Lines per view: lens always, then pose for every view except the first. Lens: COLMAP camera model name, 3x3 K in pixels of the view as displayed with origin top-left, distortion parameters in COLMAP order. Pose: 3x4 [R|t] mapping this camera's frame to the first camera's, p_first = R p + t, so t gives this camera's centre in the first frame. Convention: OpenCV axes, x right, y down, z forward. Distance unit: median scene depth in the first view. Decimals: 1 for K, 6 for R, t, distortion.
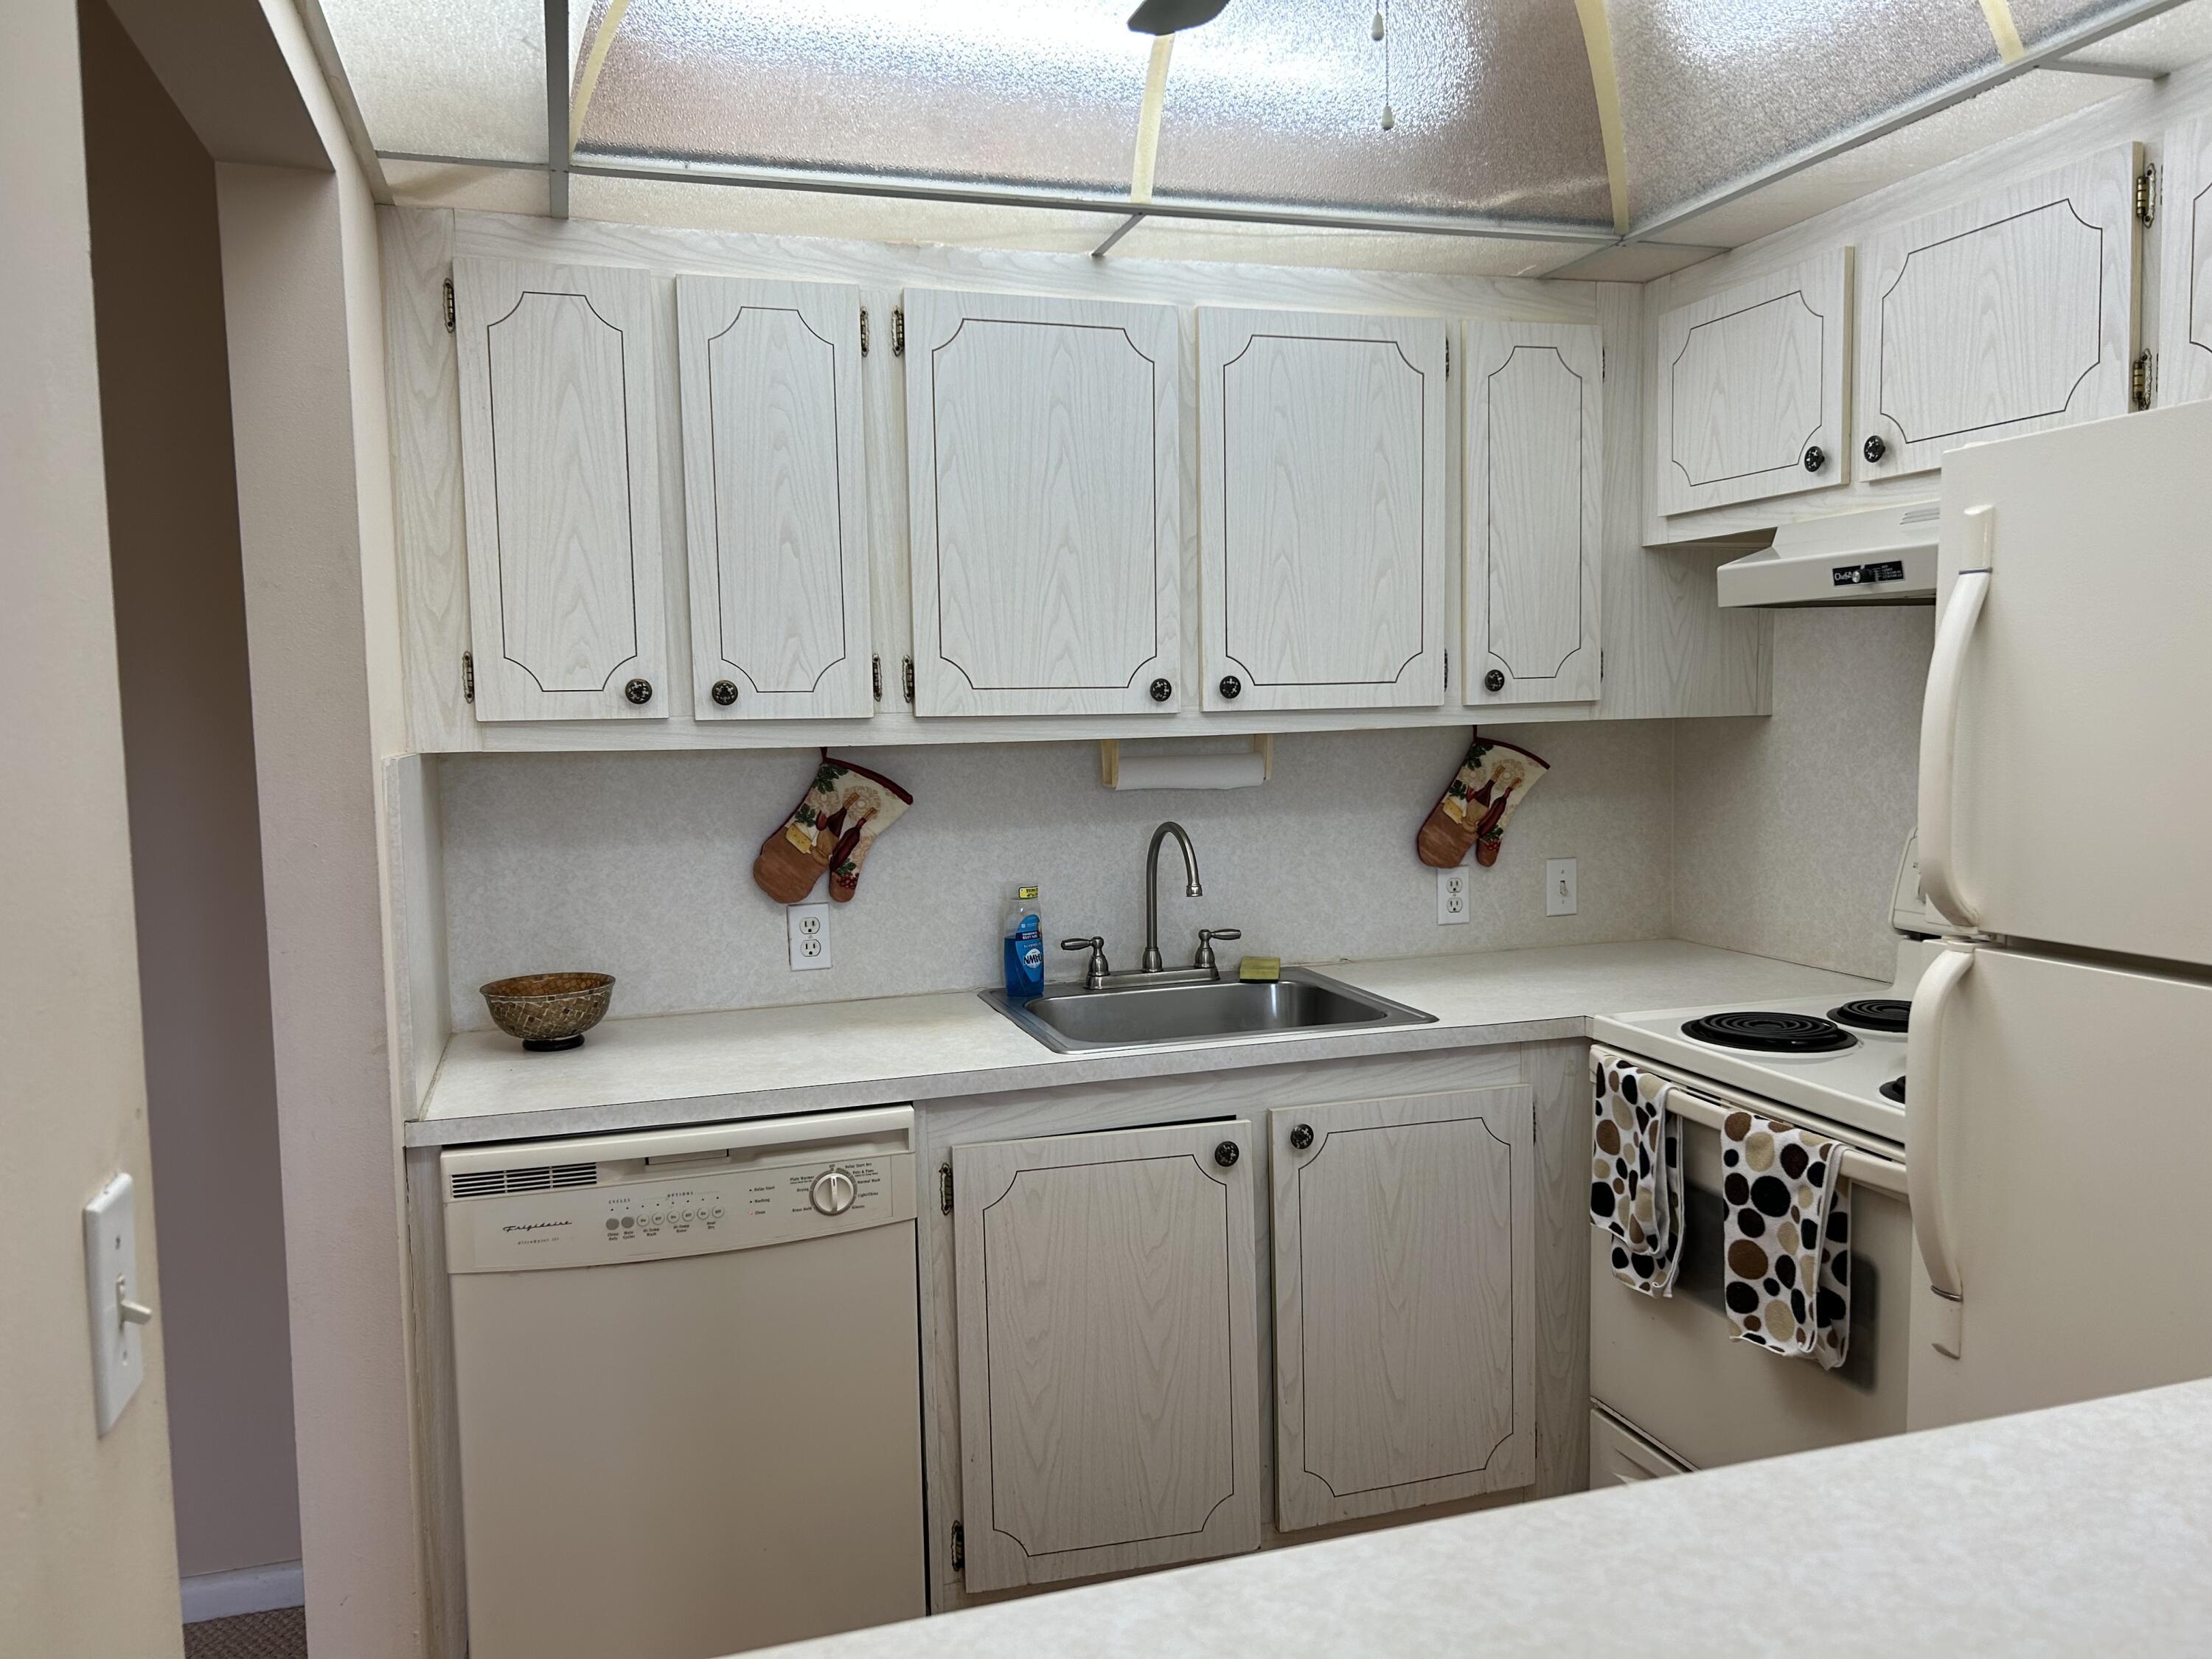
lens RADIAL K [[1654.7, 0, 1121.0], [0, 1654.7, 824.2], [0, 0, 1]] dist [0.034549, -0.048355]
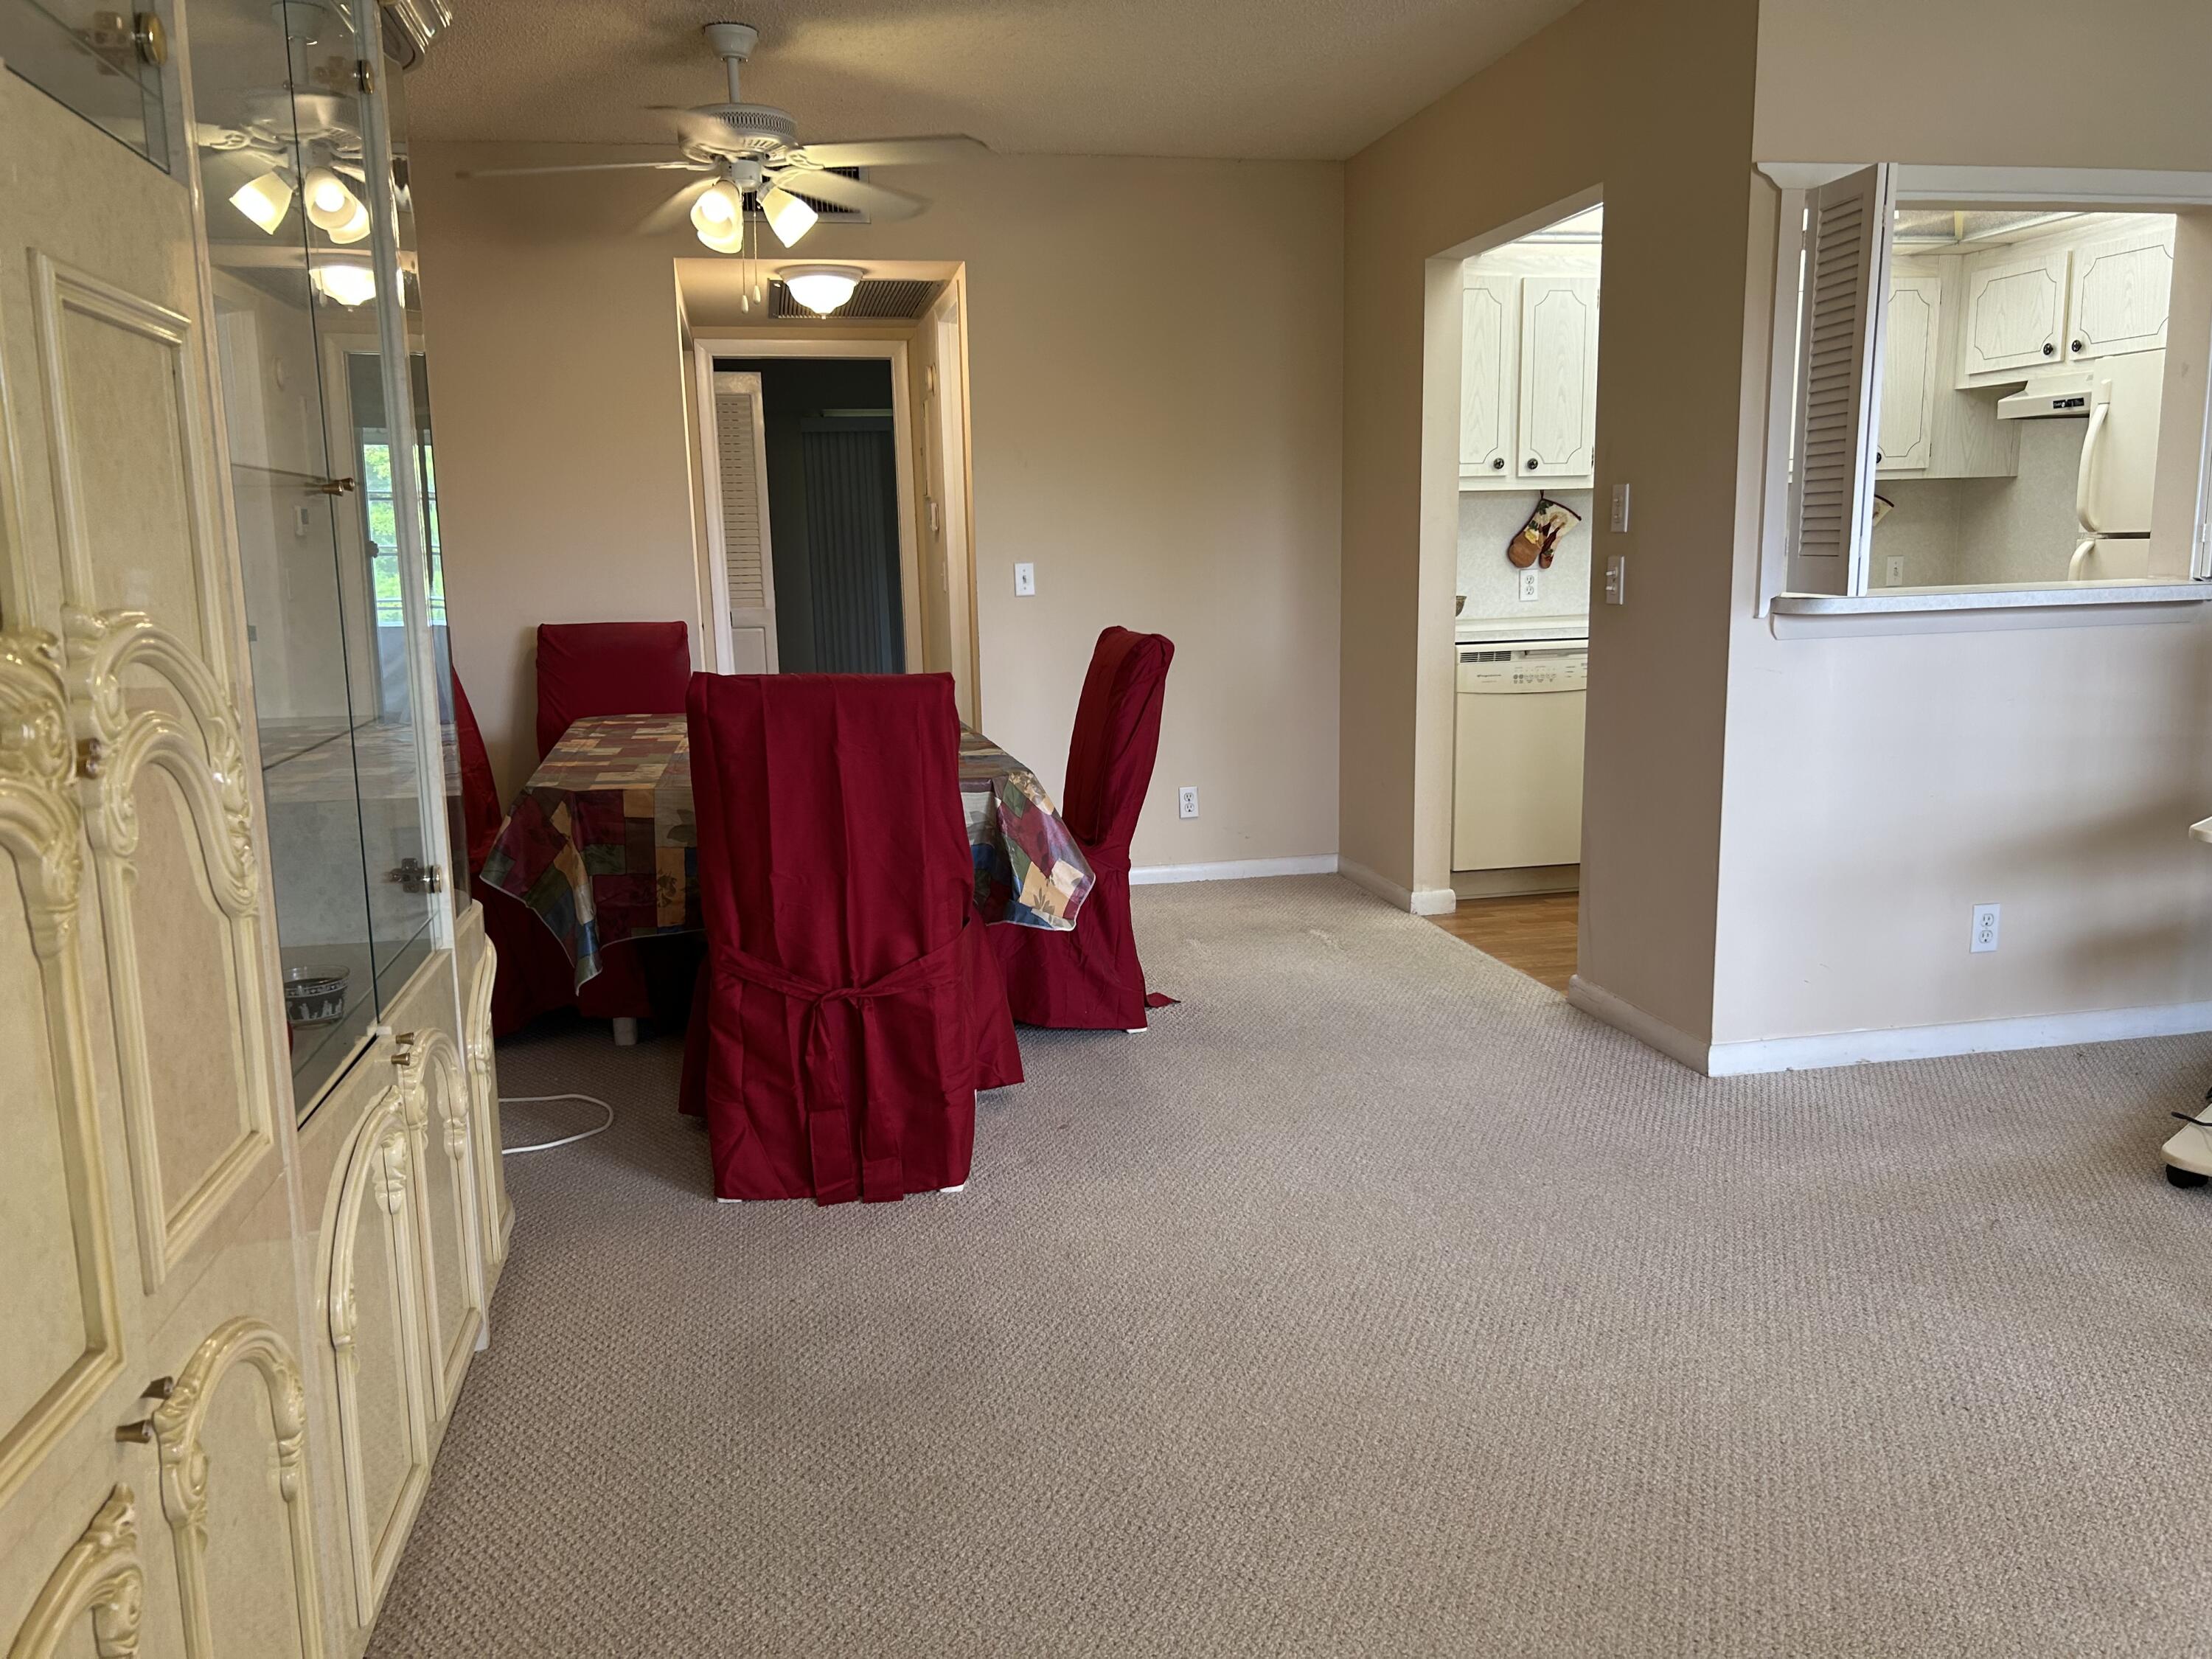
lens RADIAL K [[1654.7, 0, 1085.0], [0, 1654.7, 830.7], [0, 0, 1]] dist [0.034549, -0.048355]
pose [[0.992810, 0.016711, -0.118529, -0.564522], [-0.004567, 0.994775, 0.101994, 0.190357], [0.119614, -0.100719, 0.987698, -1.362613]]
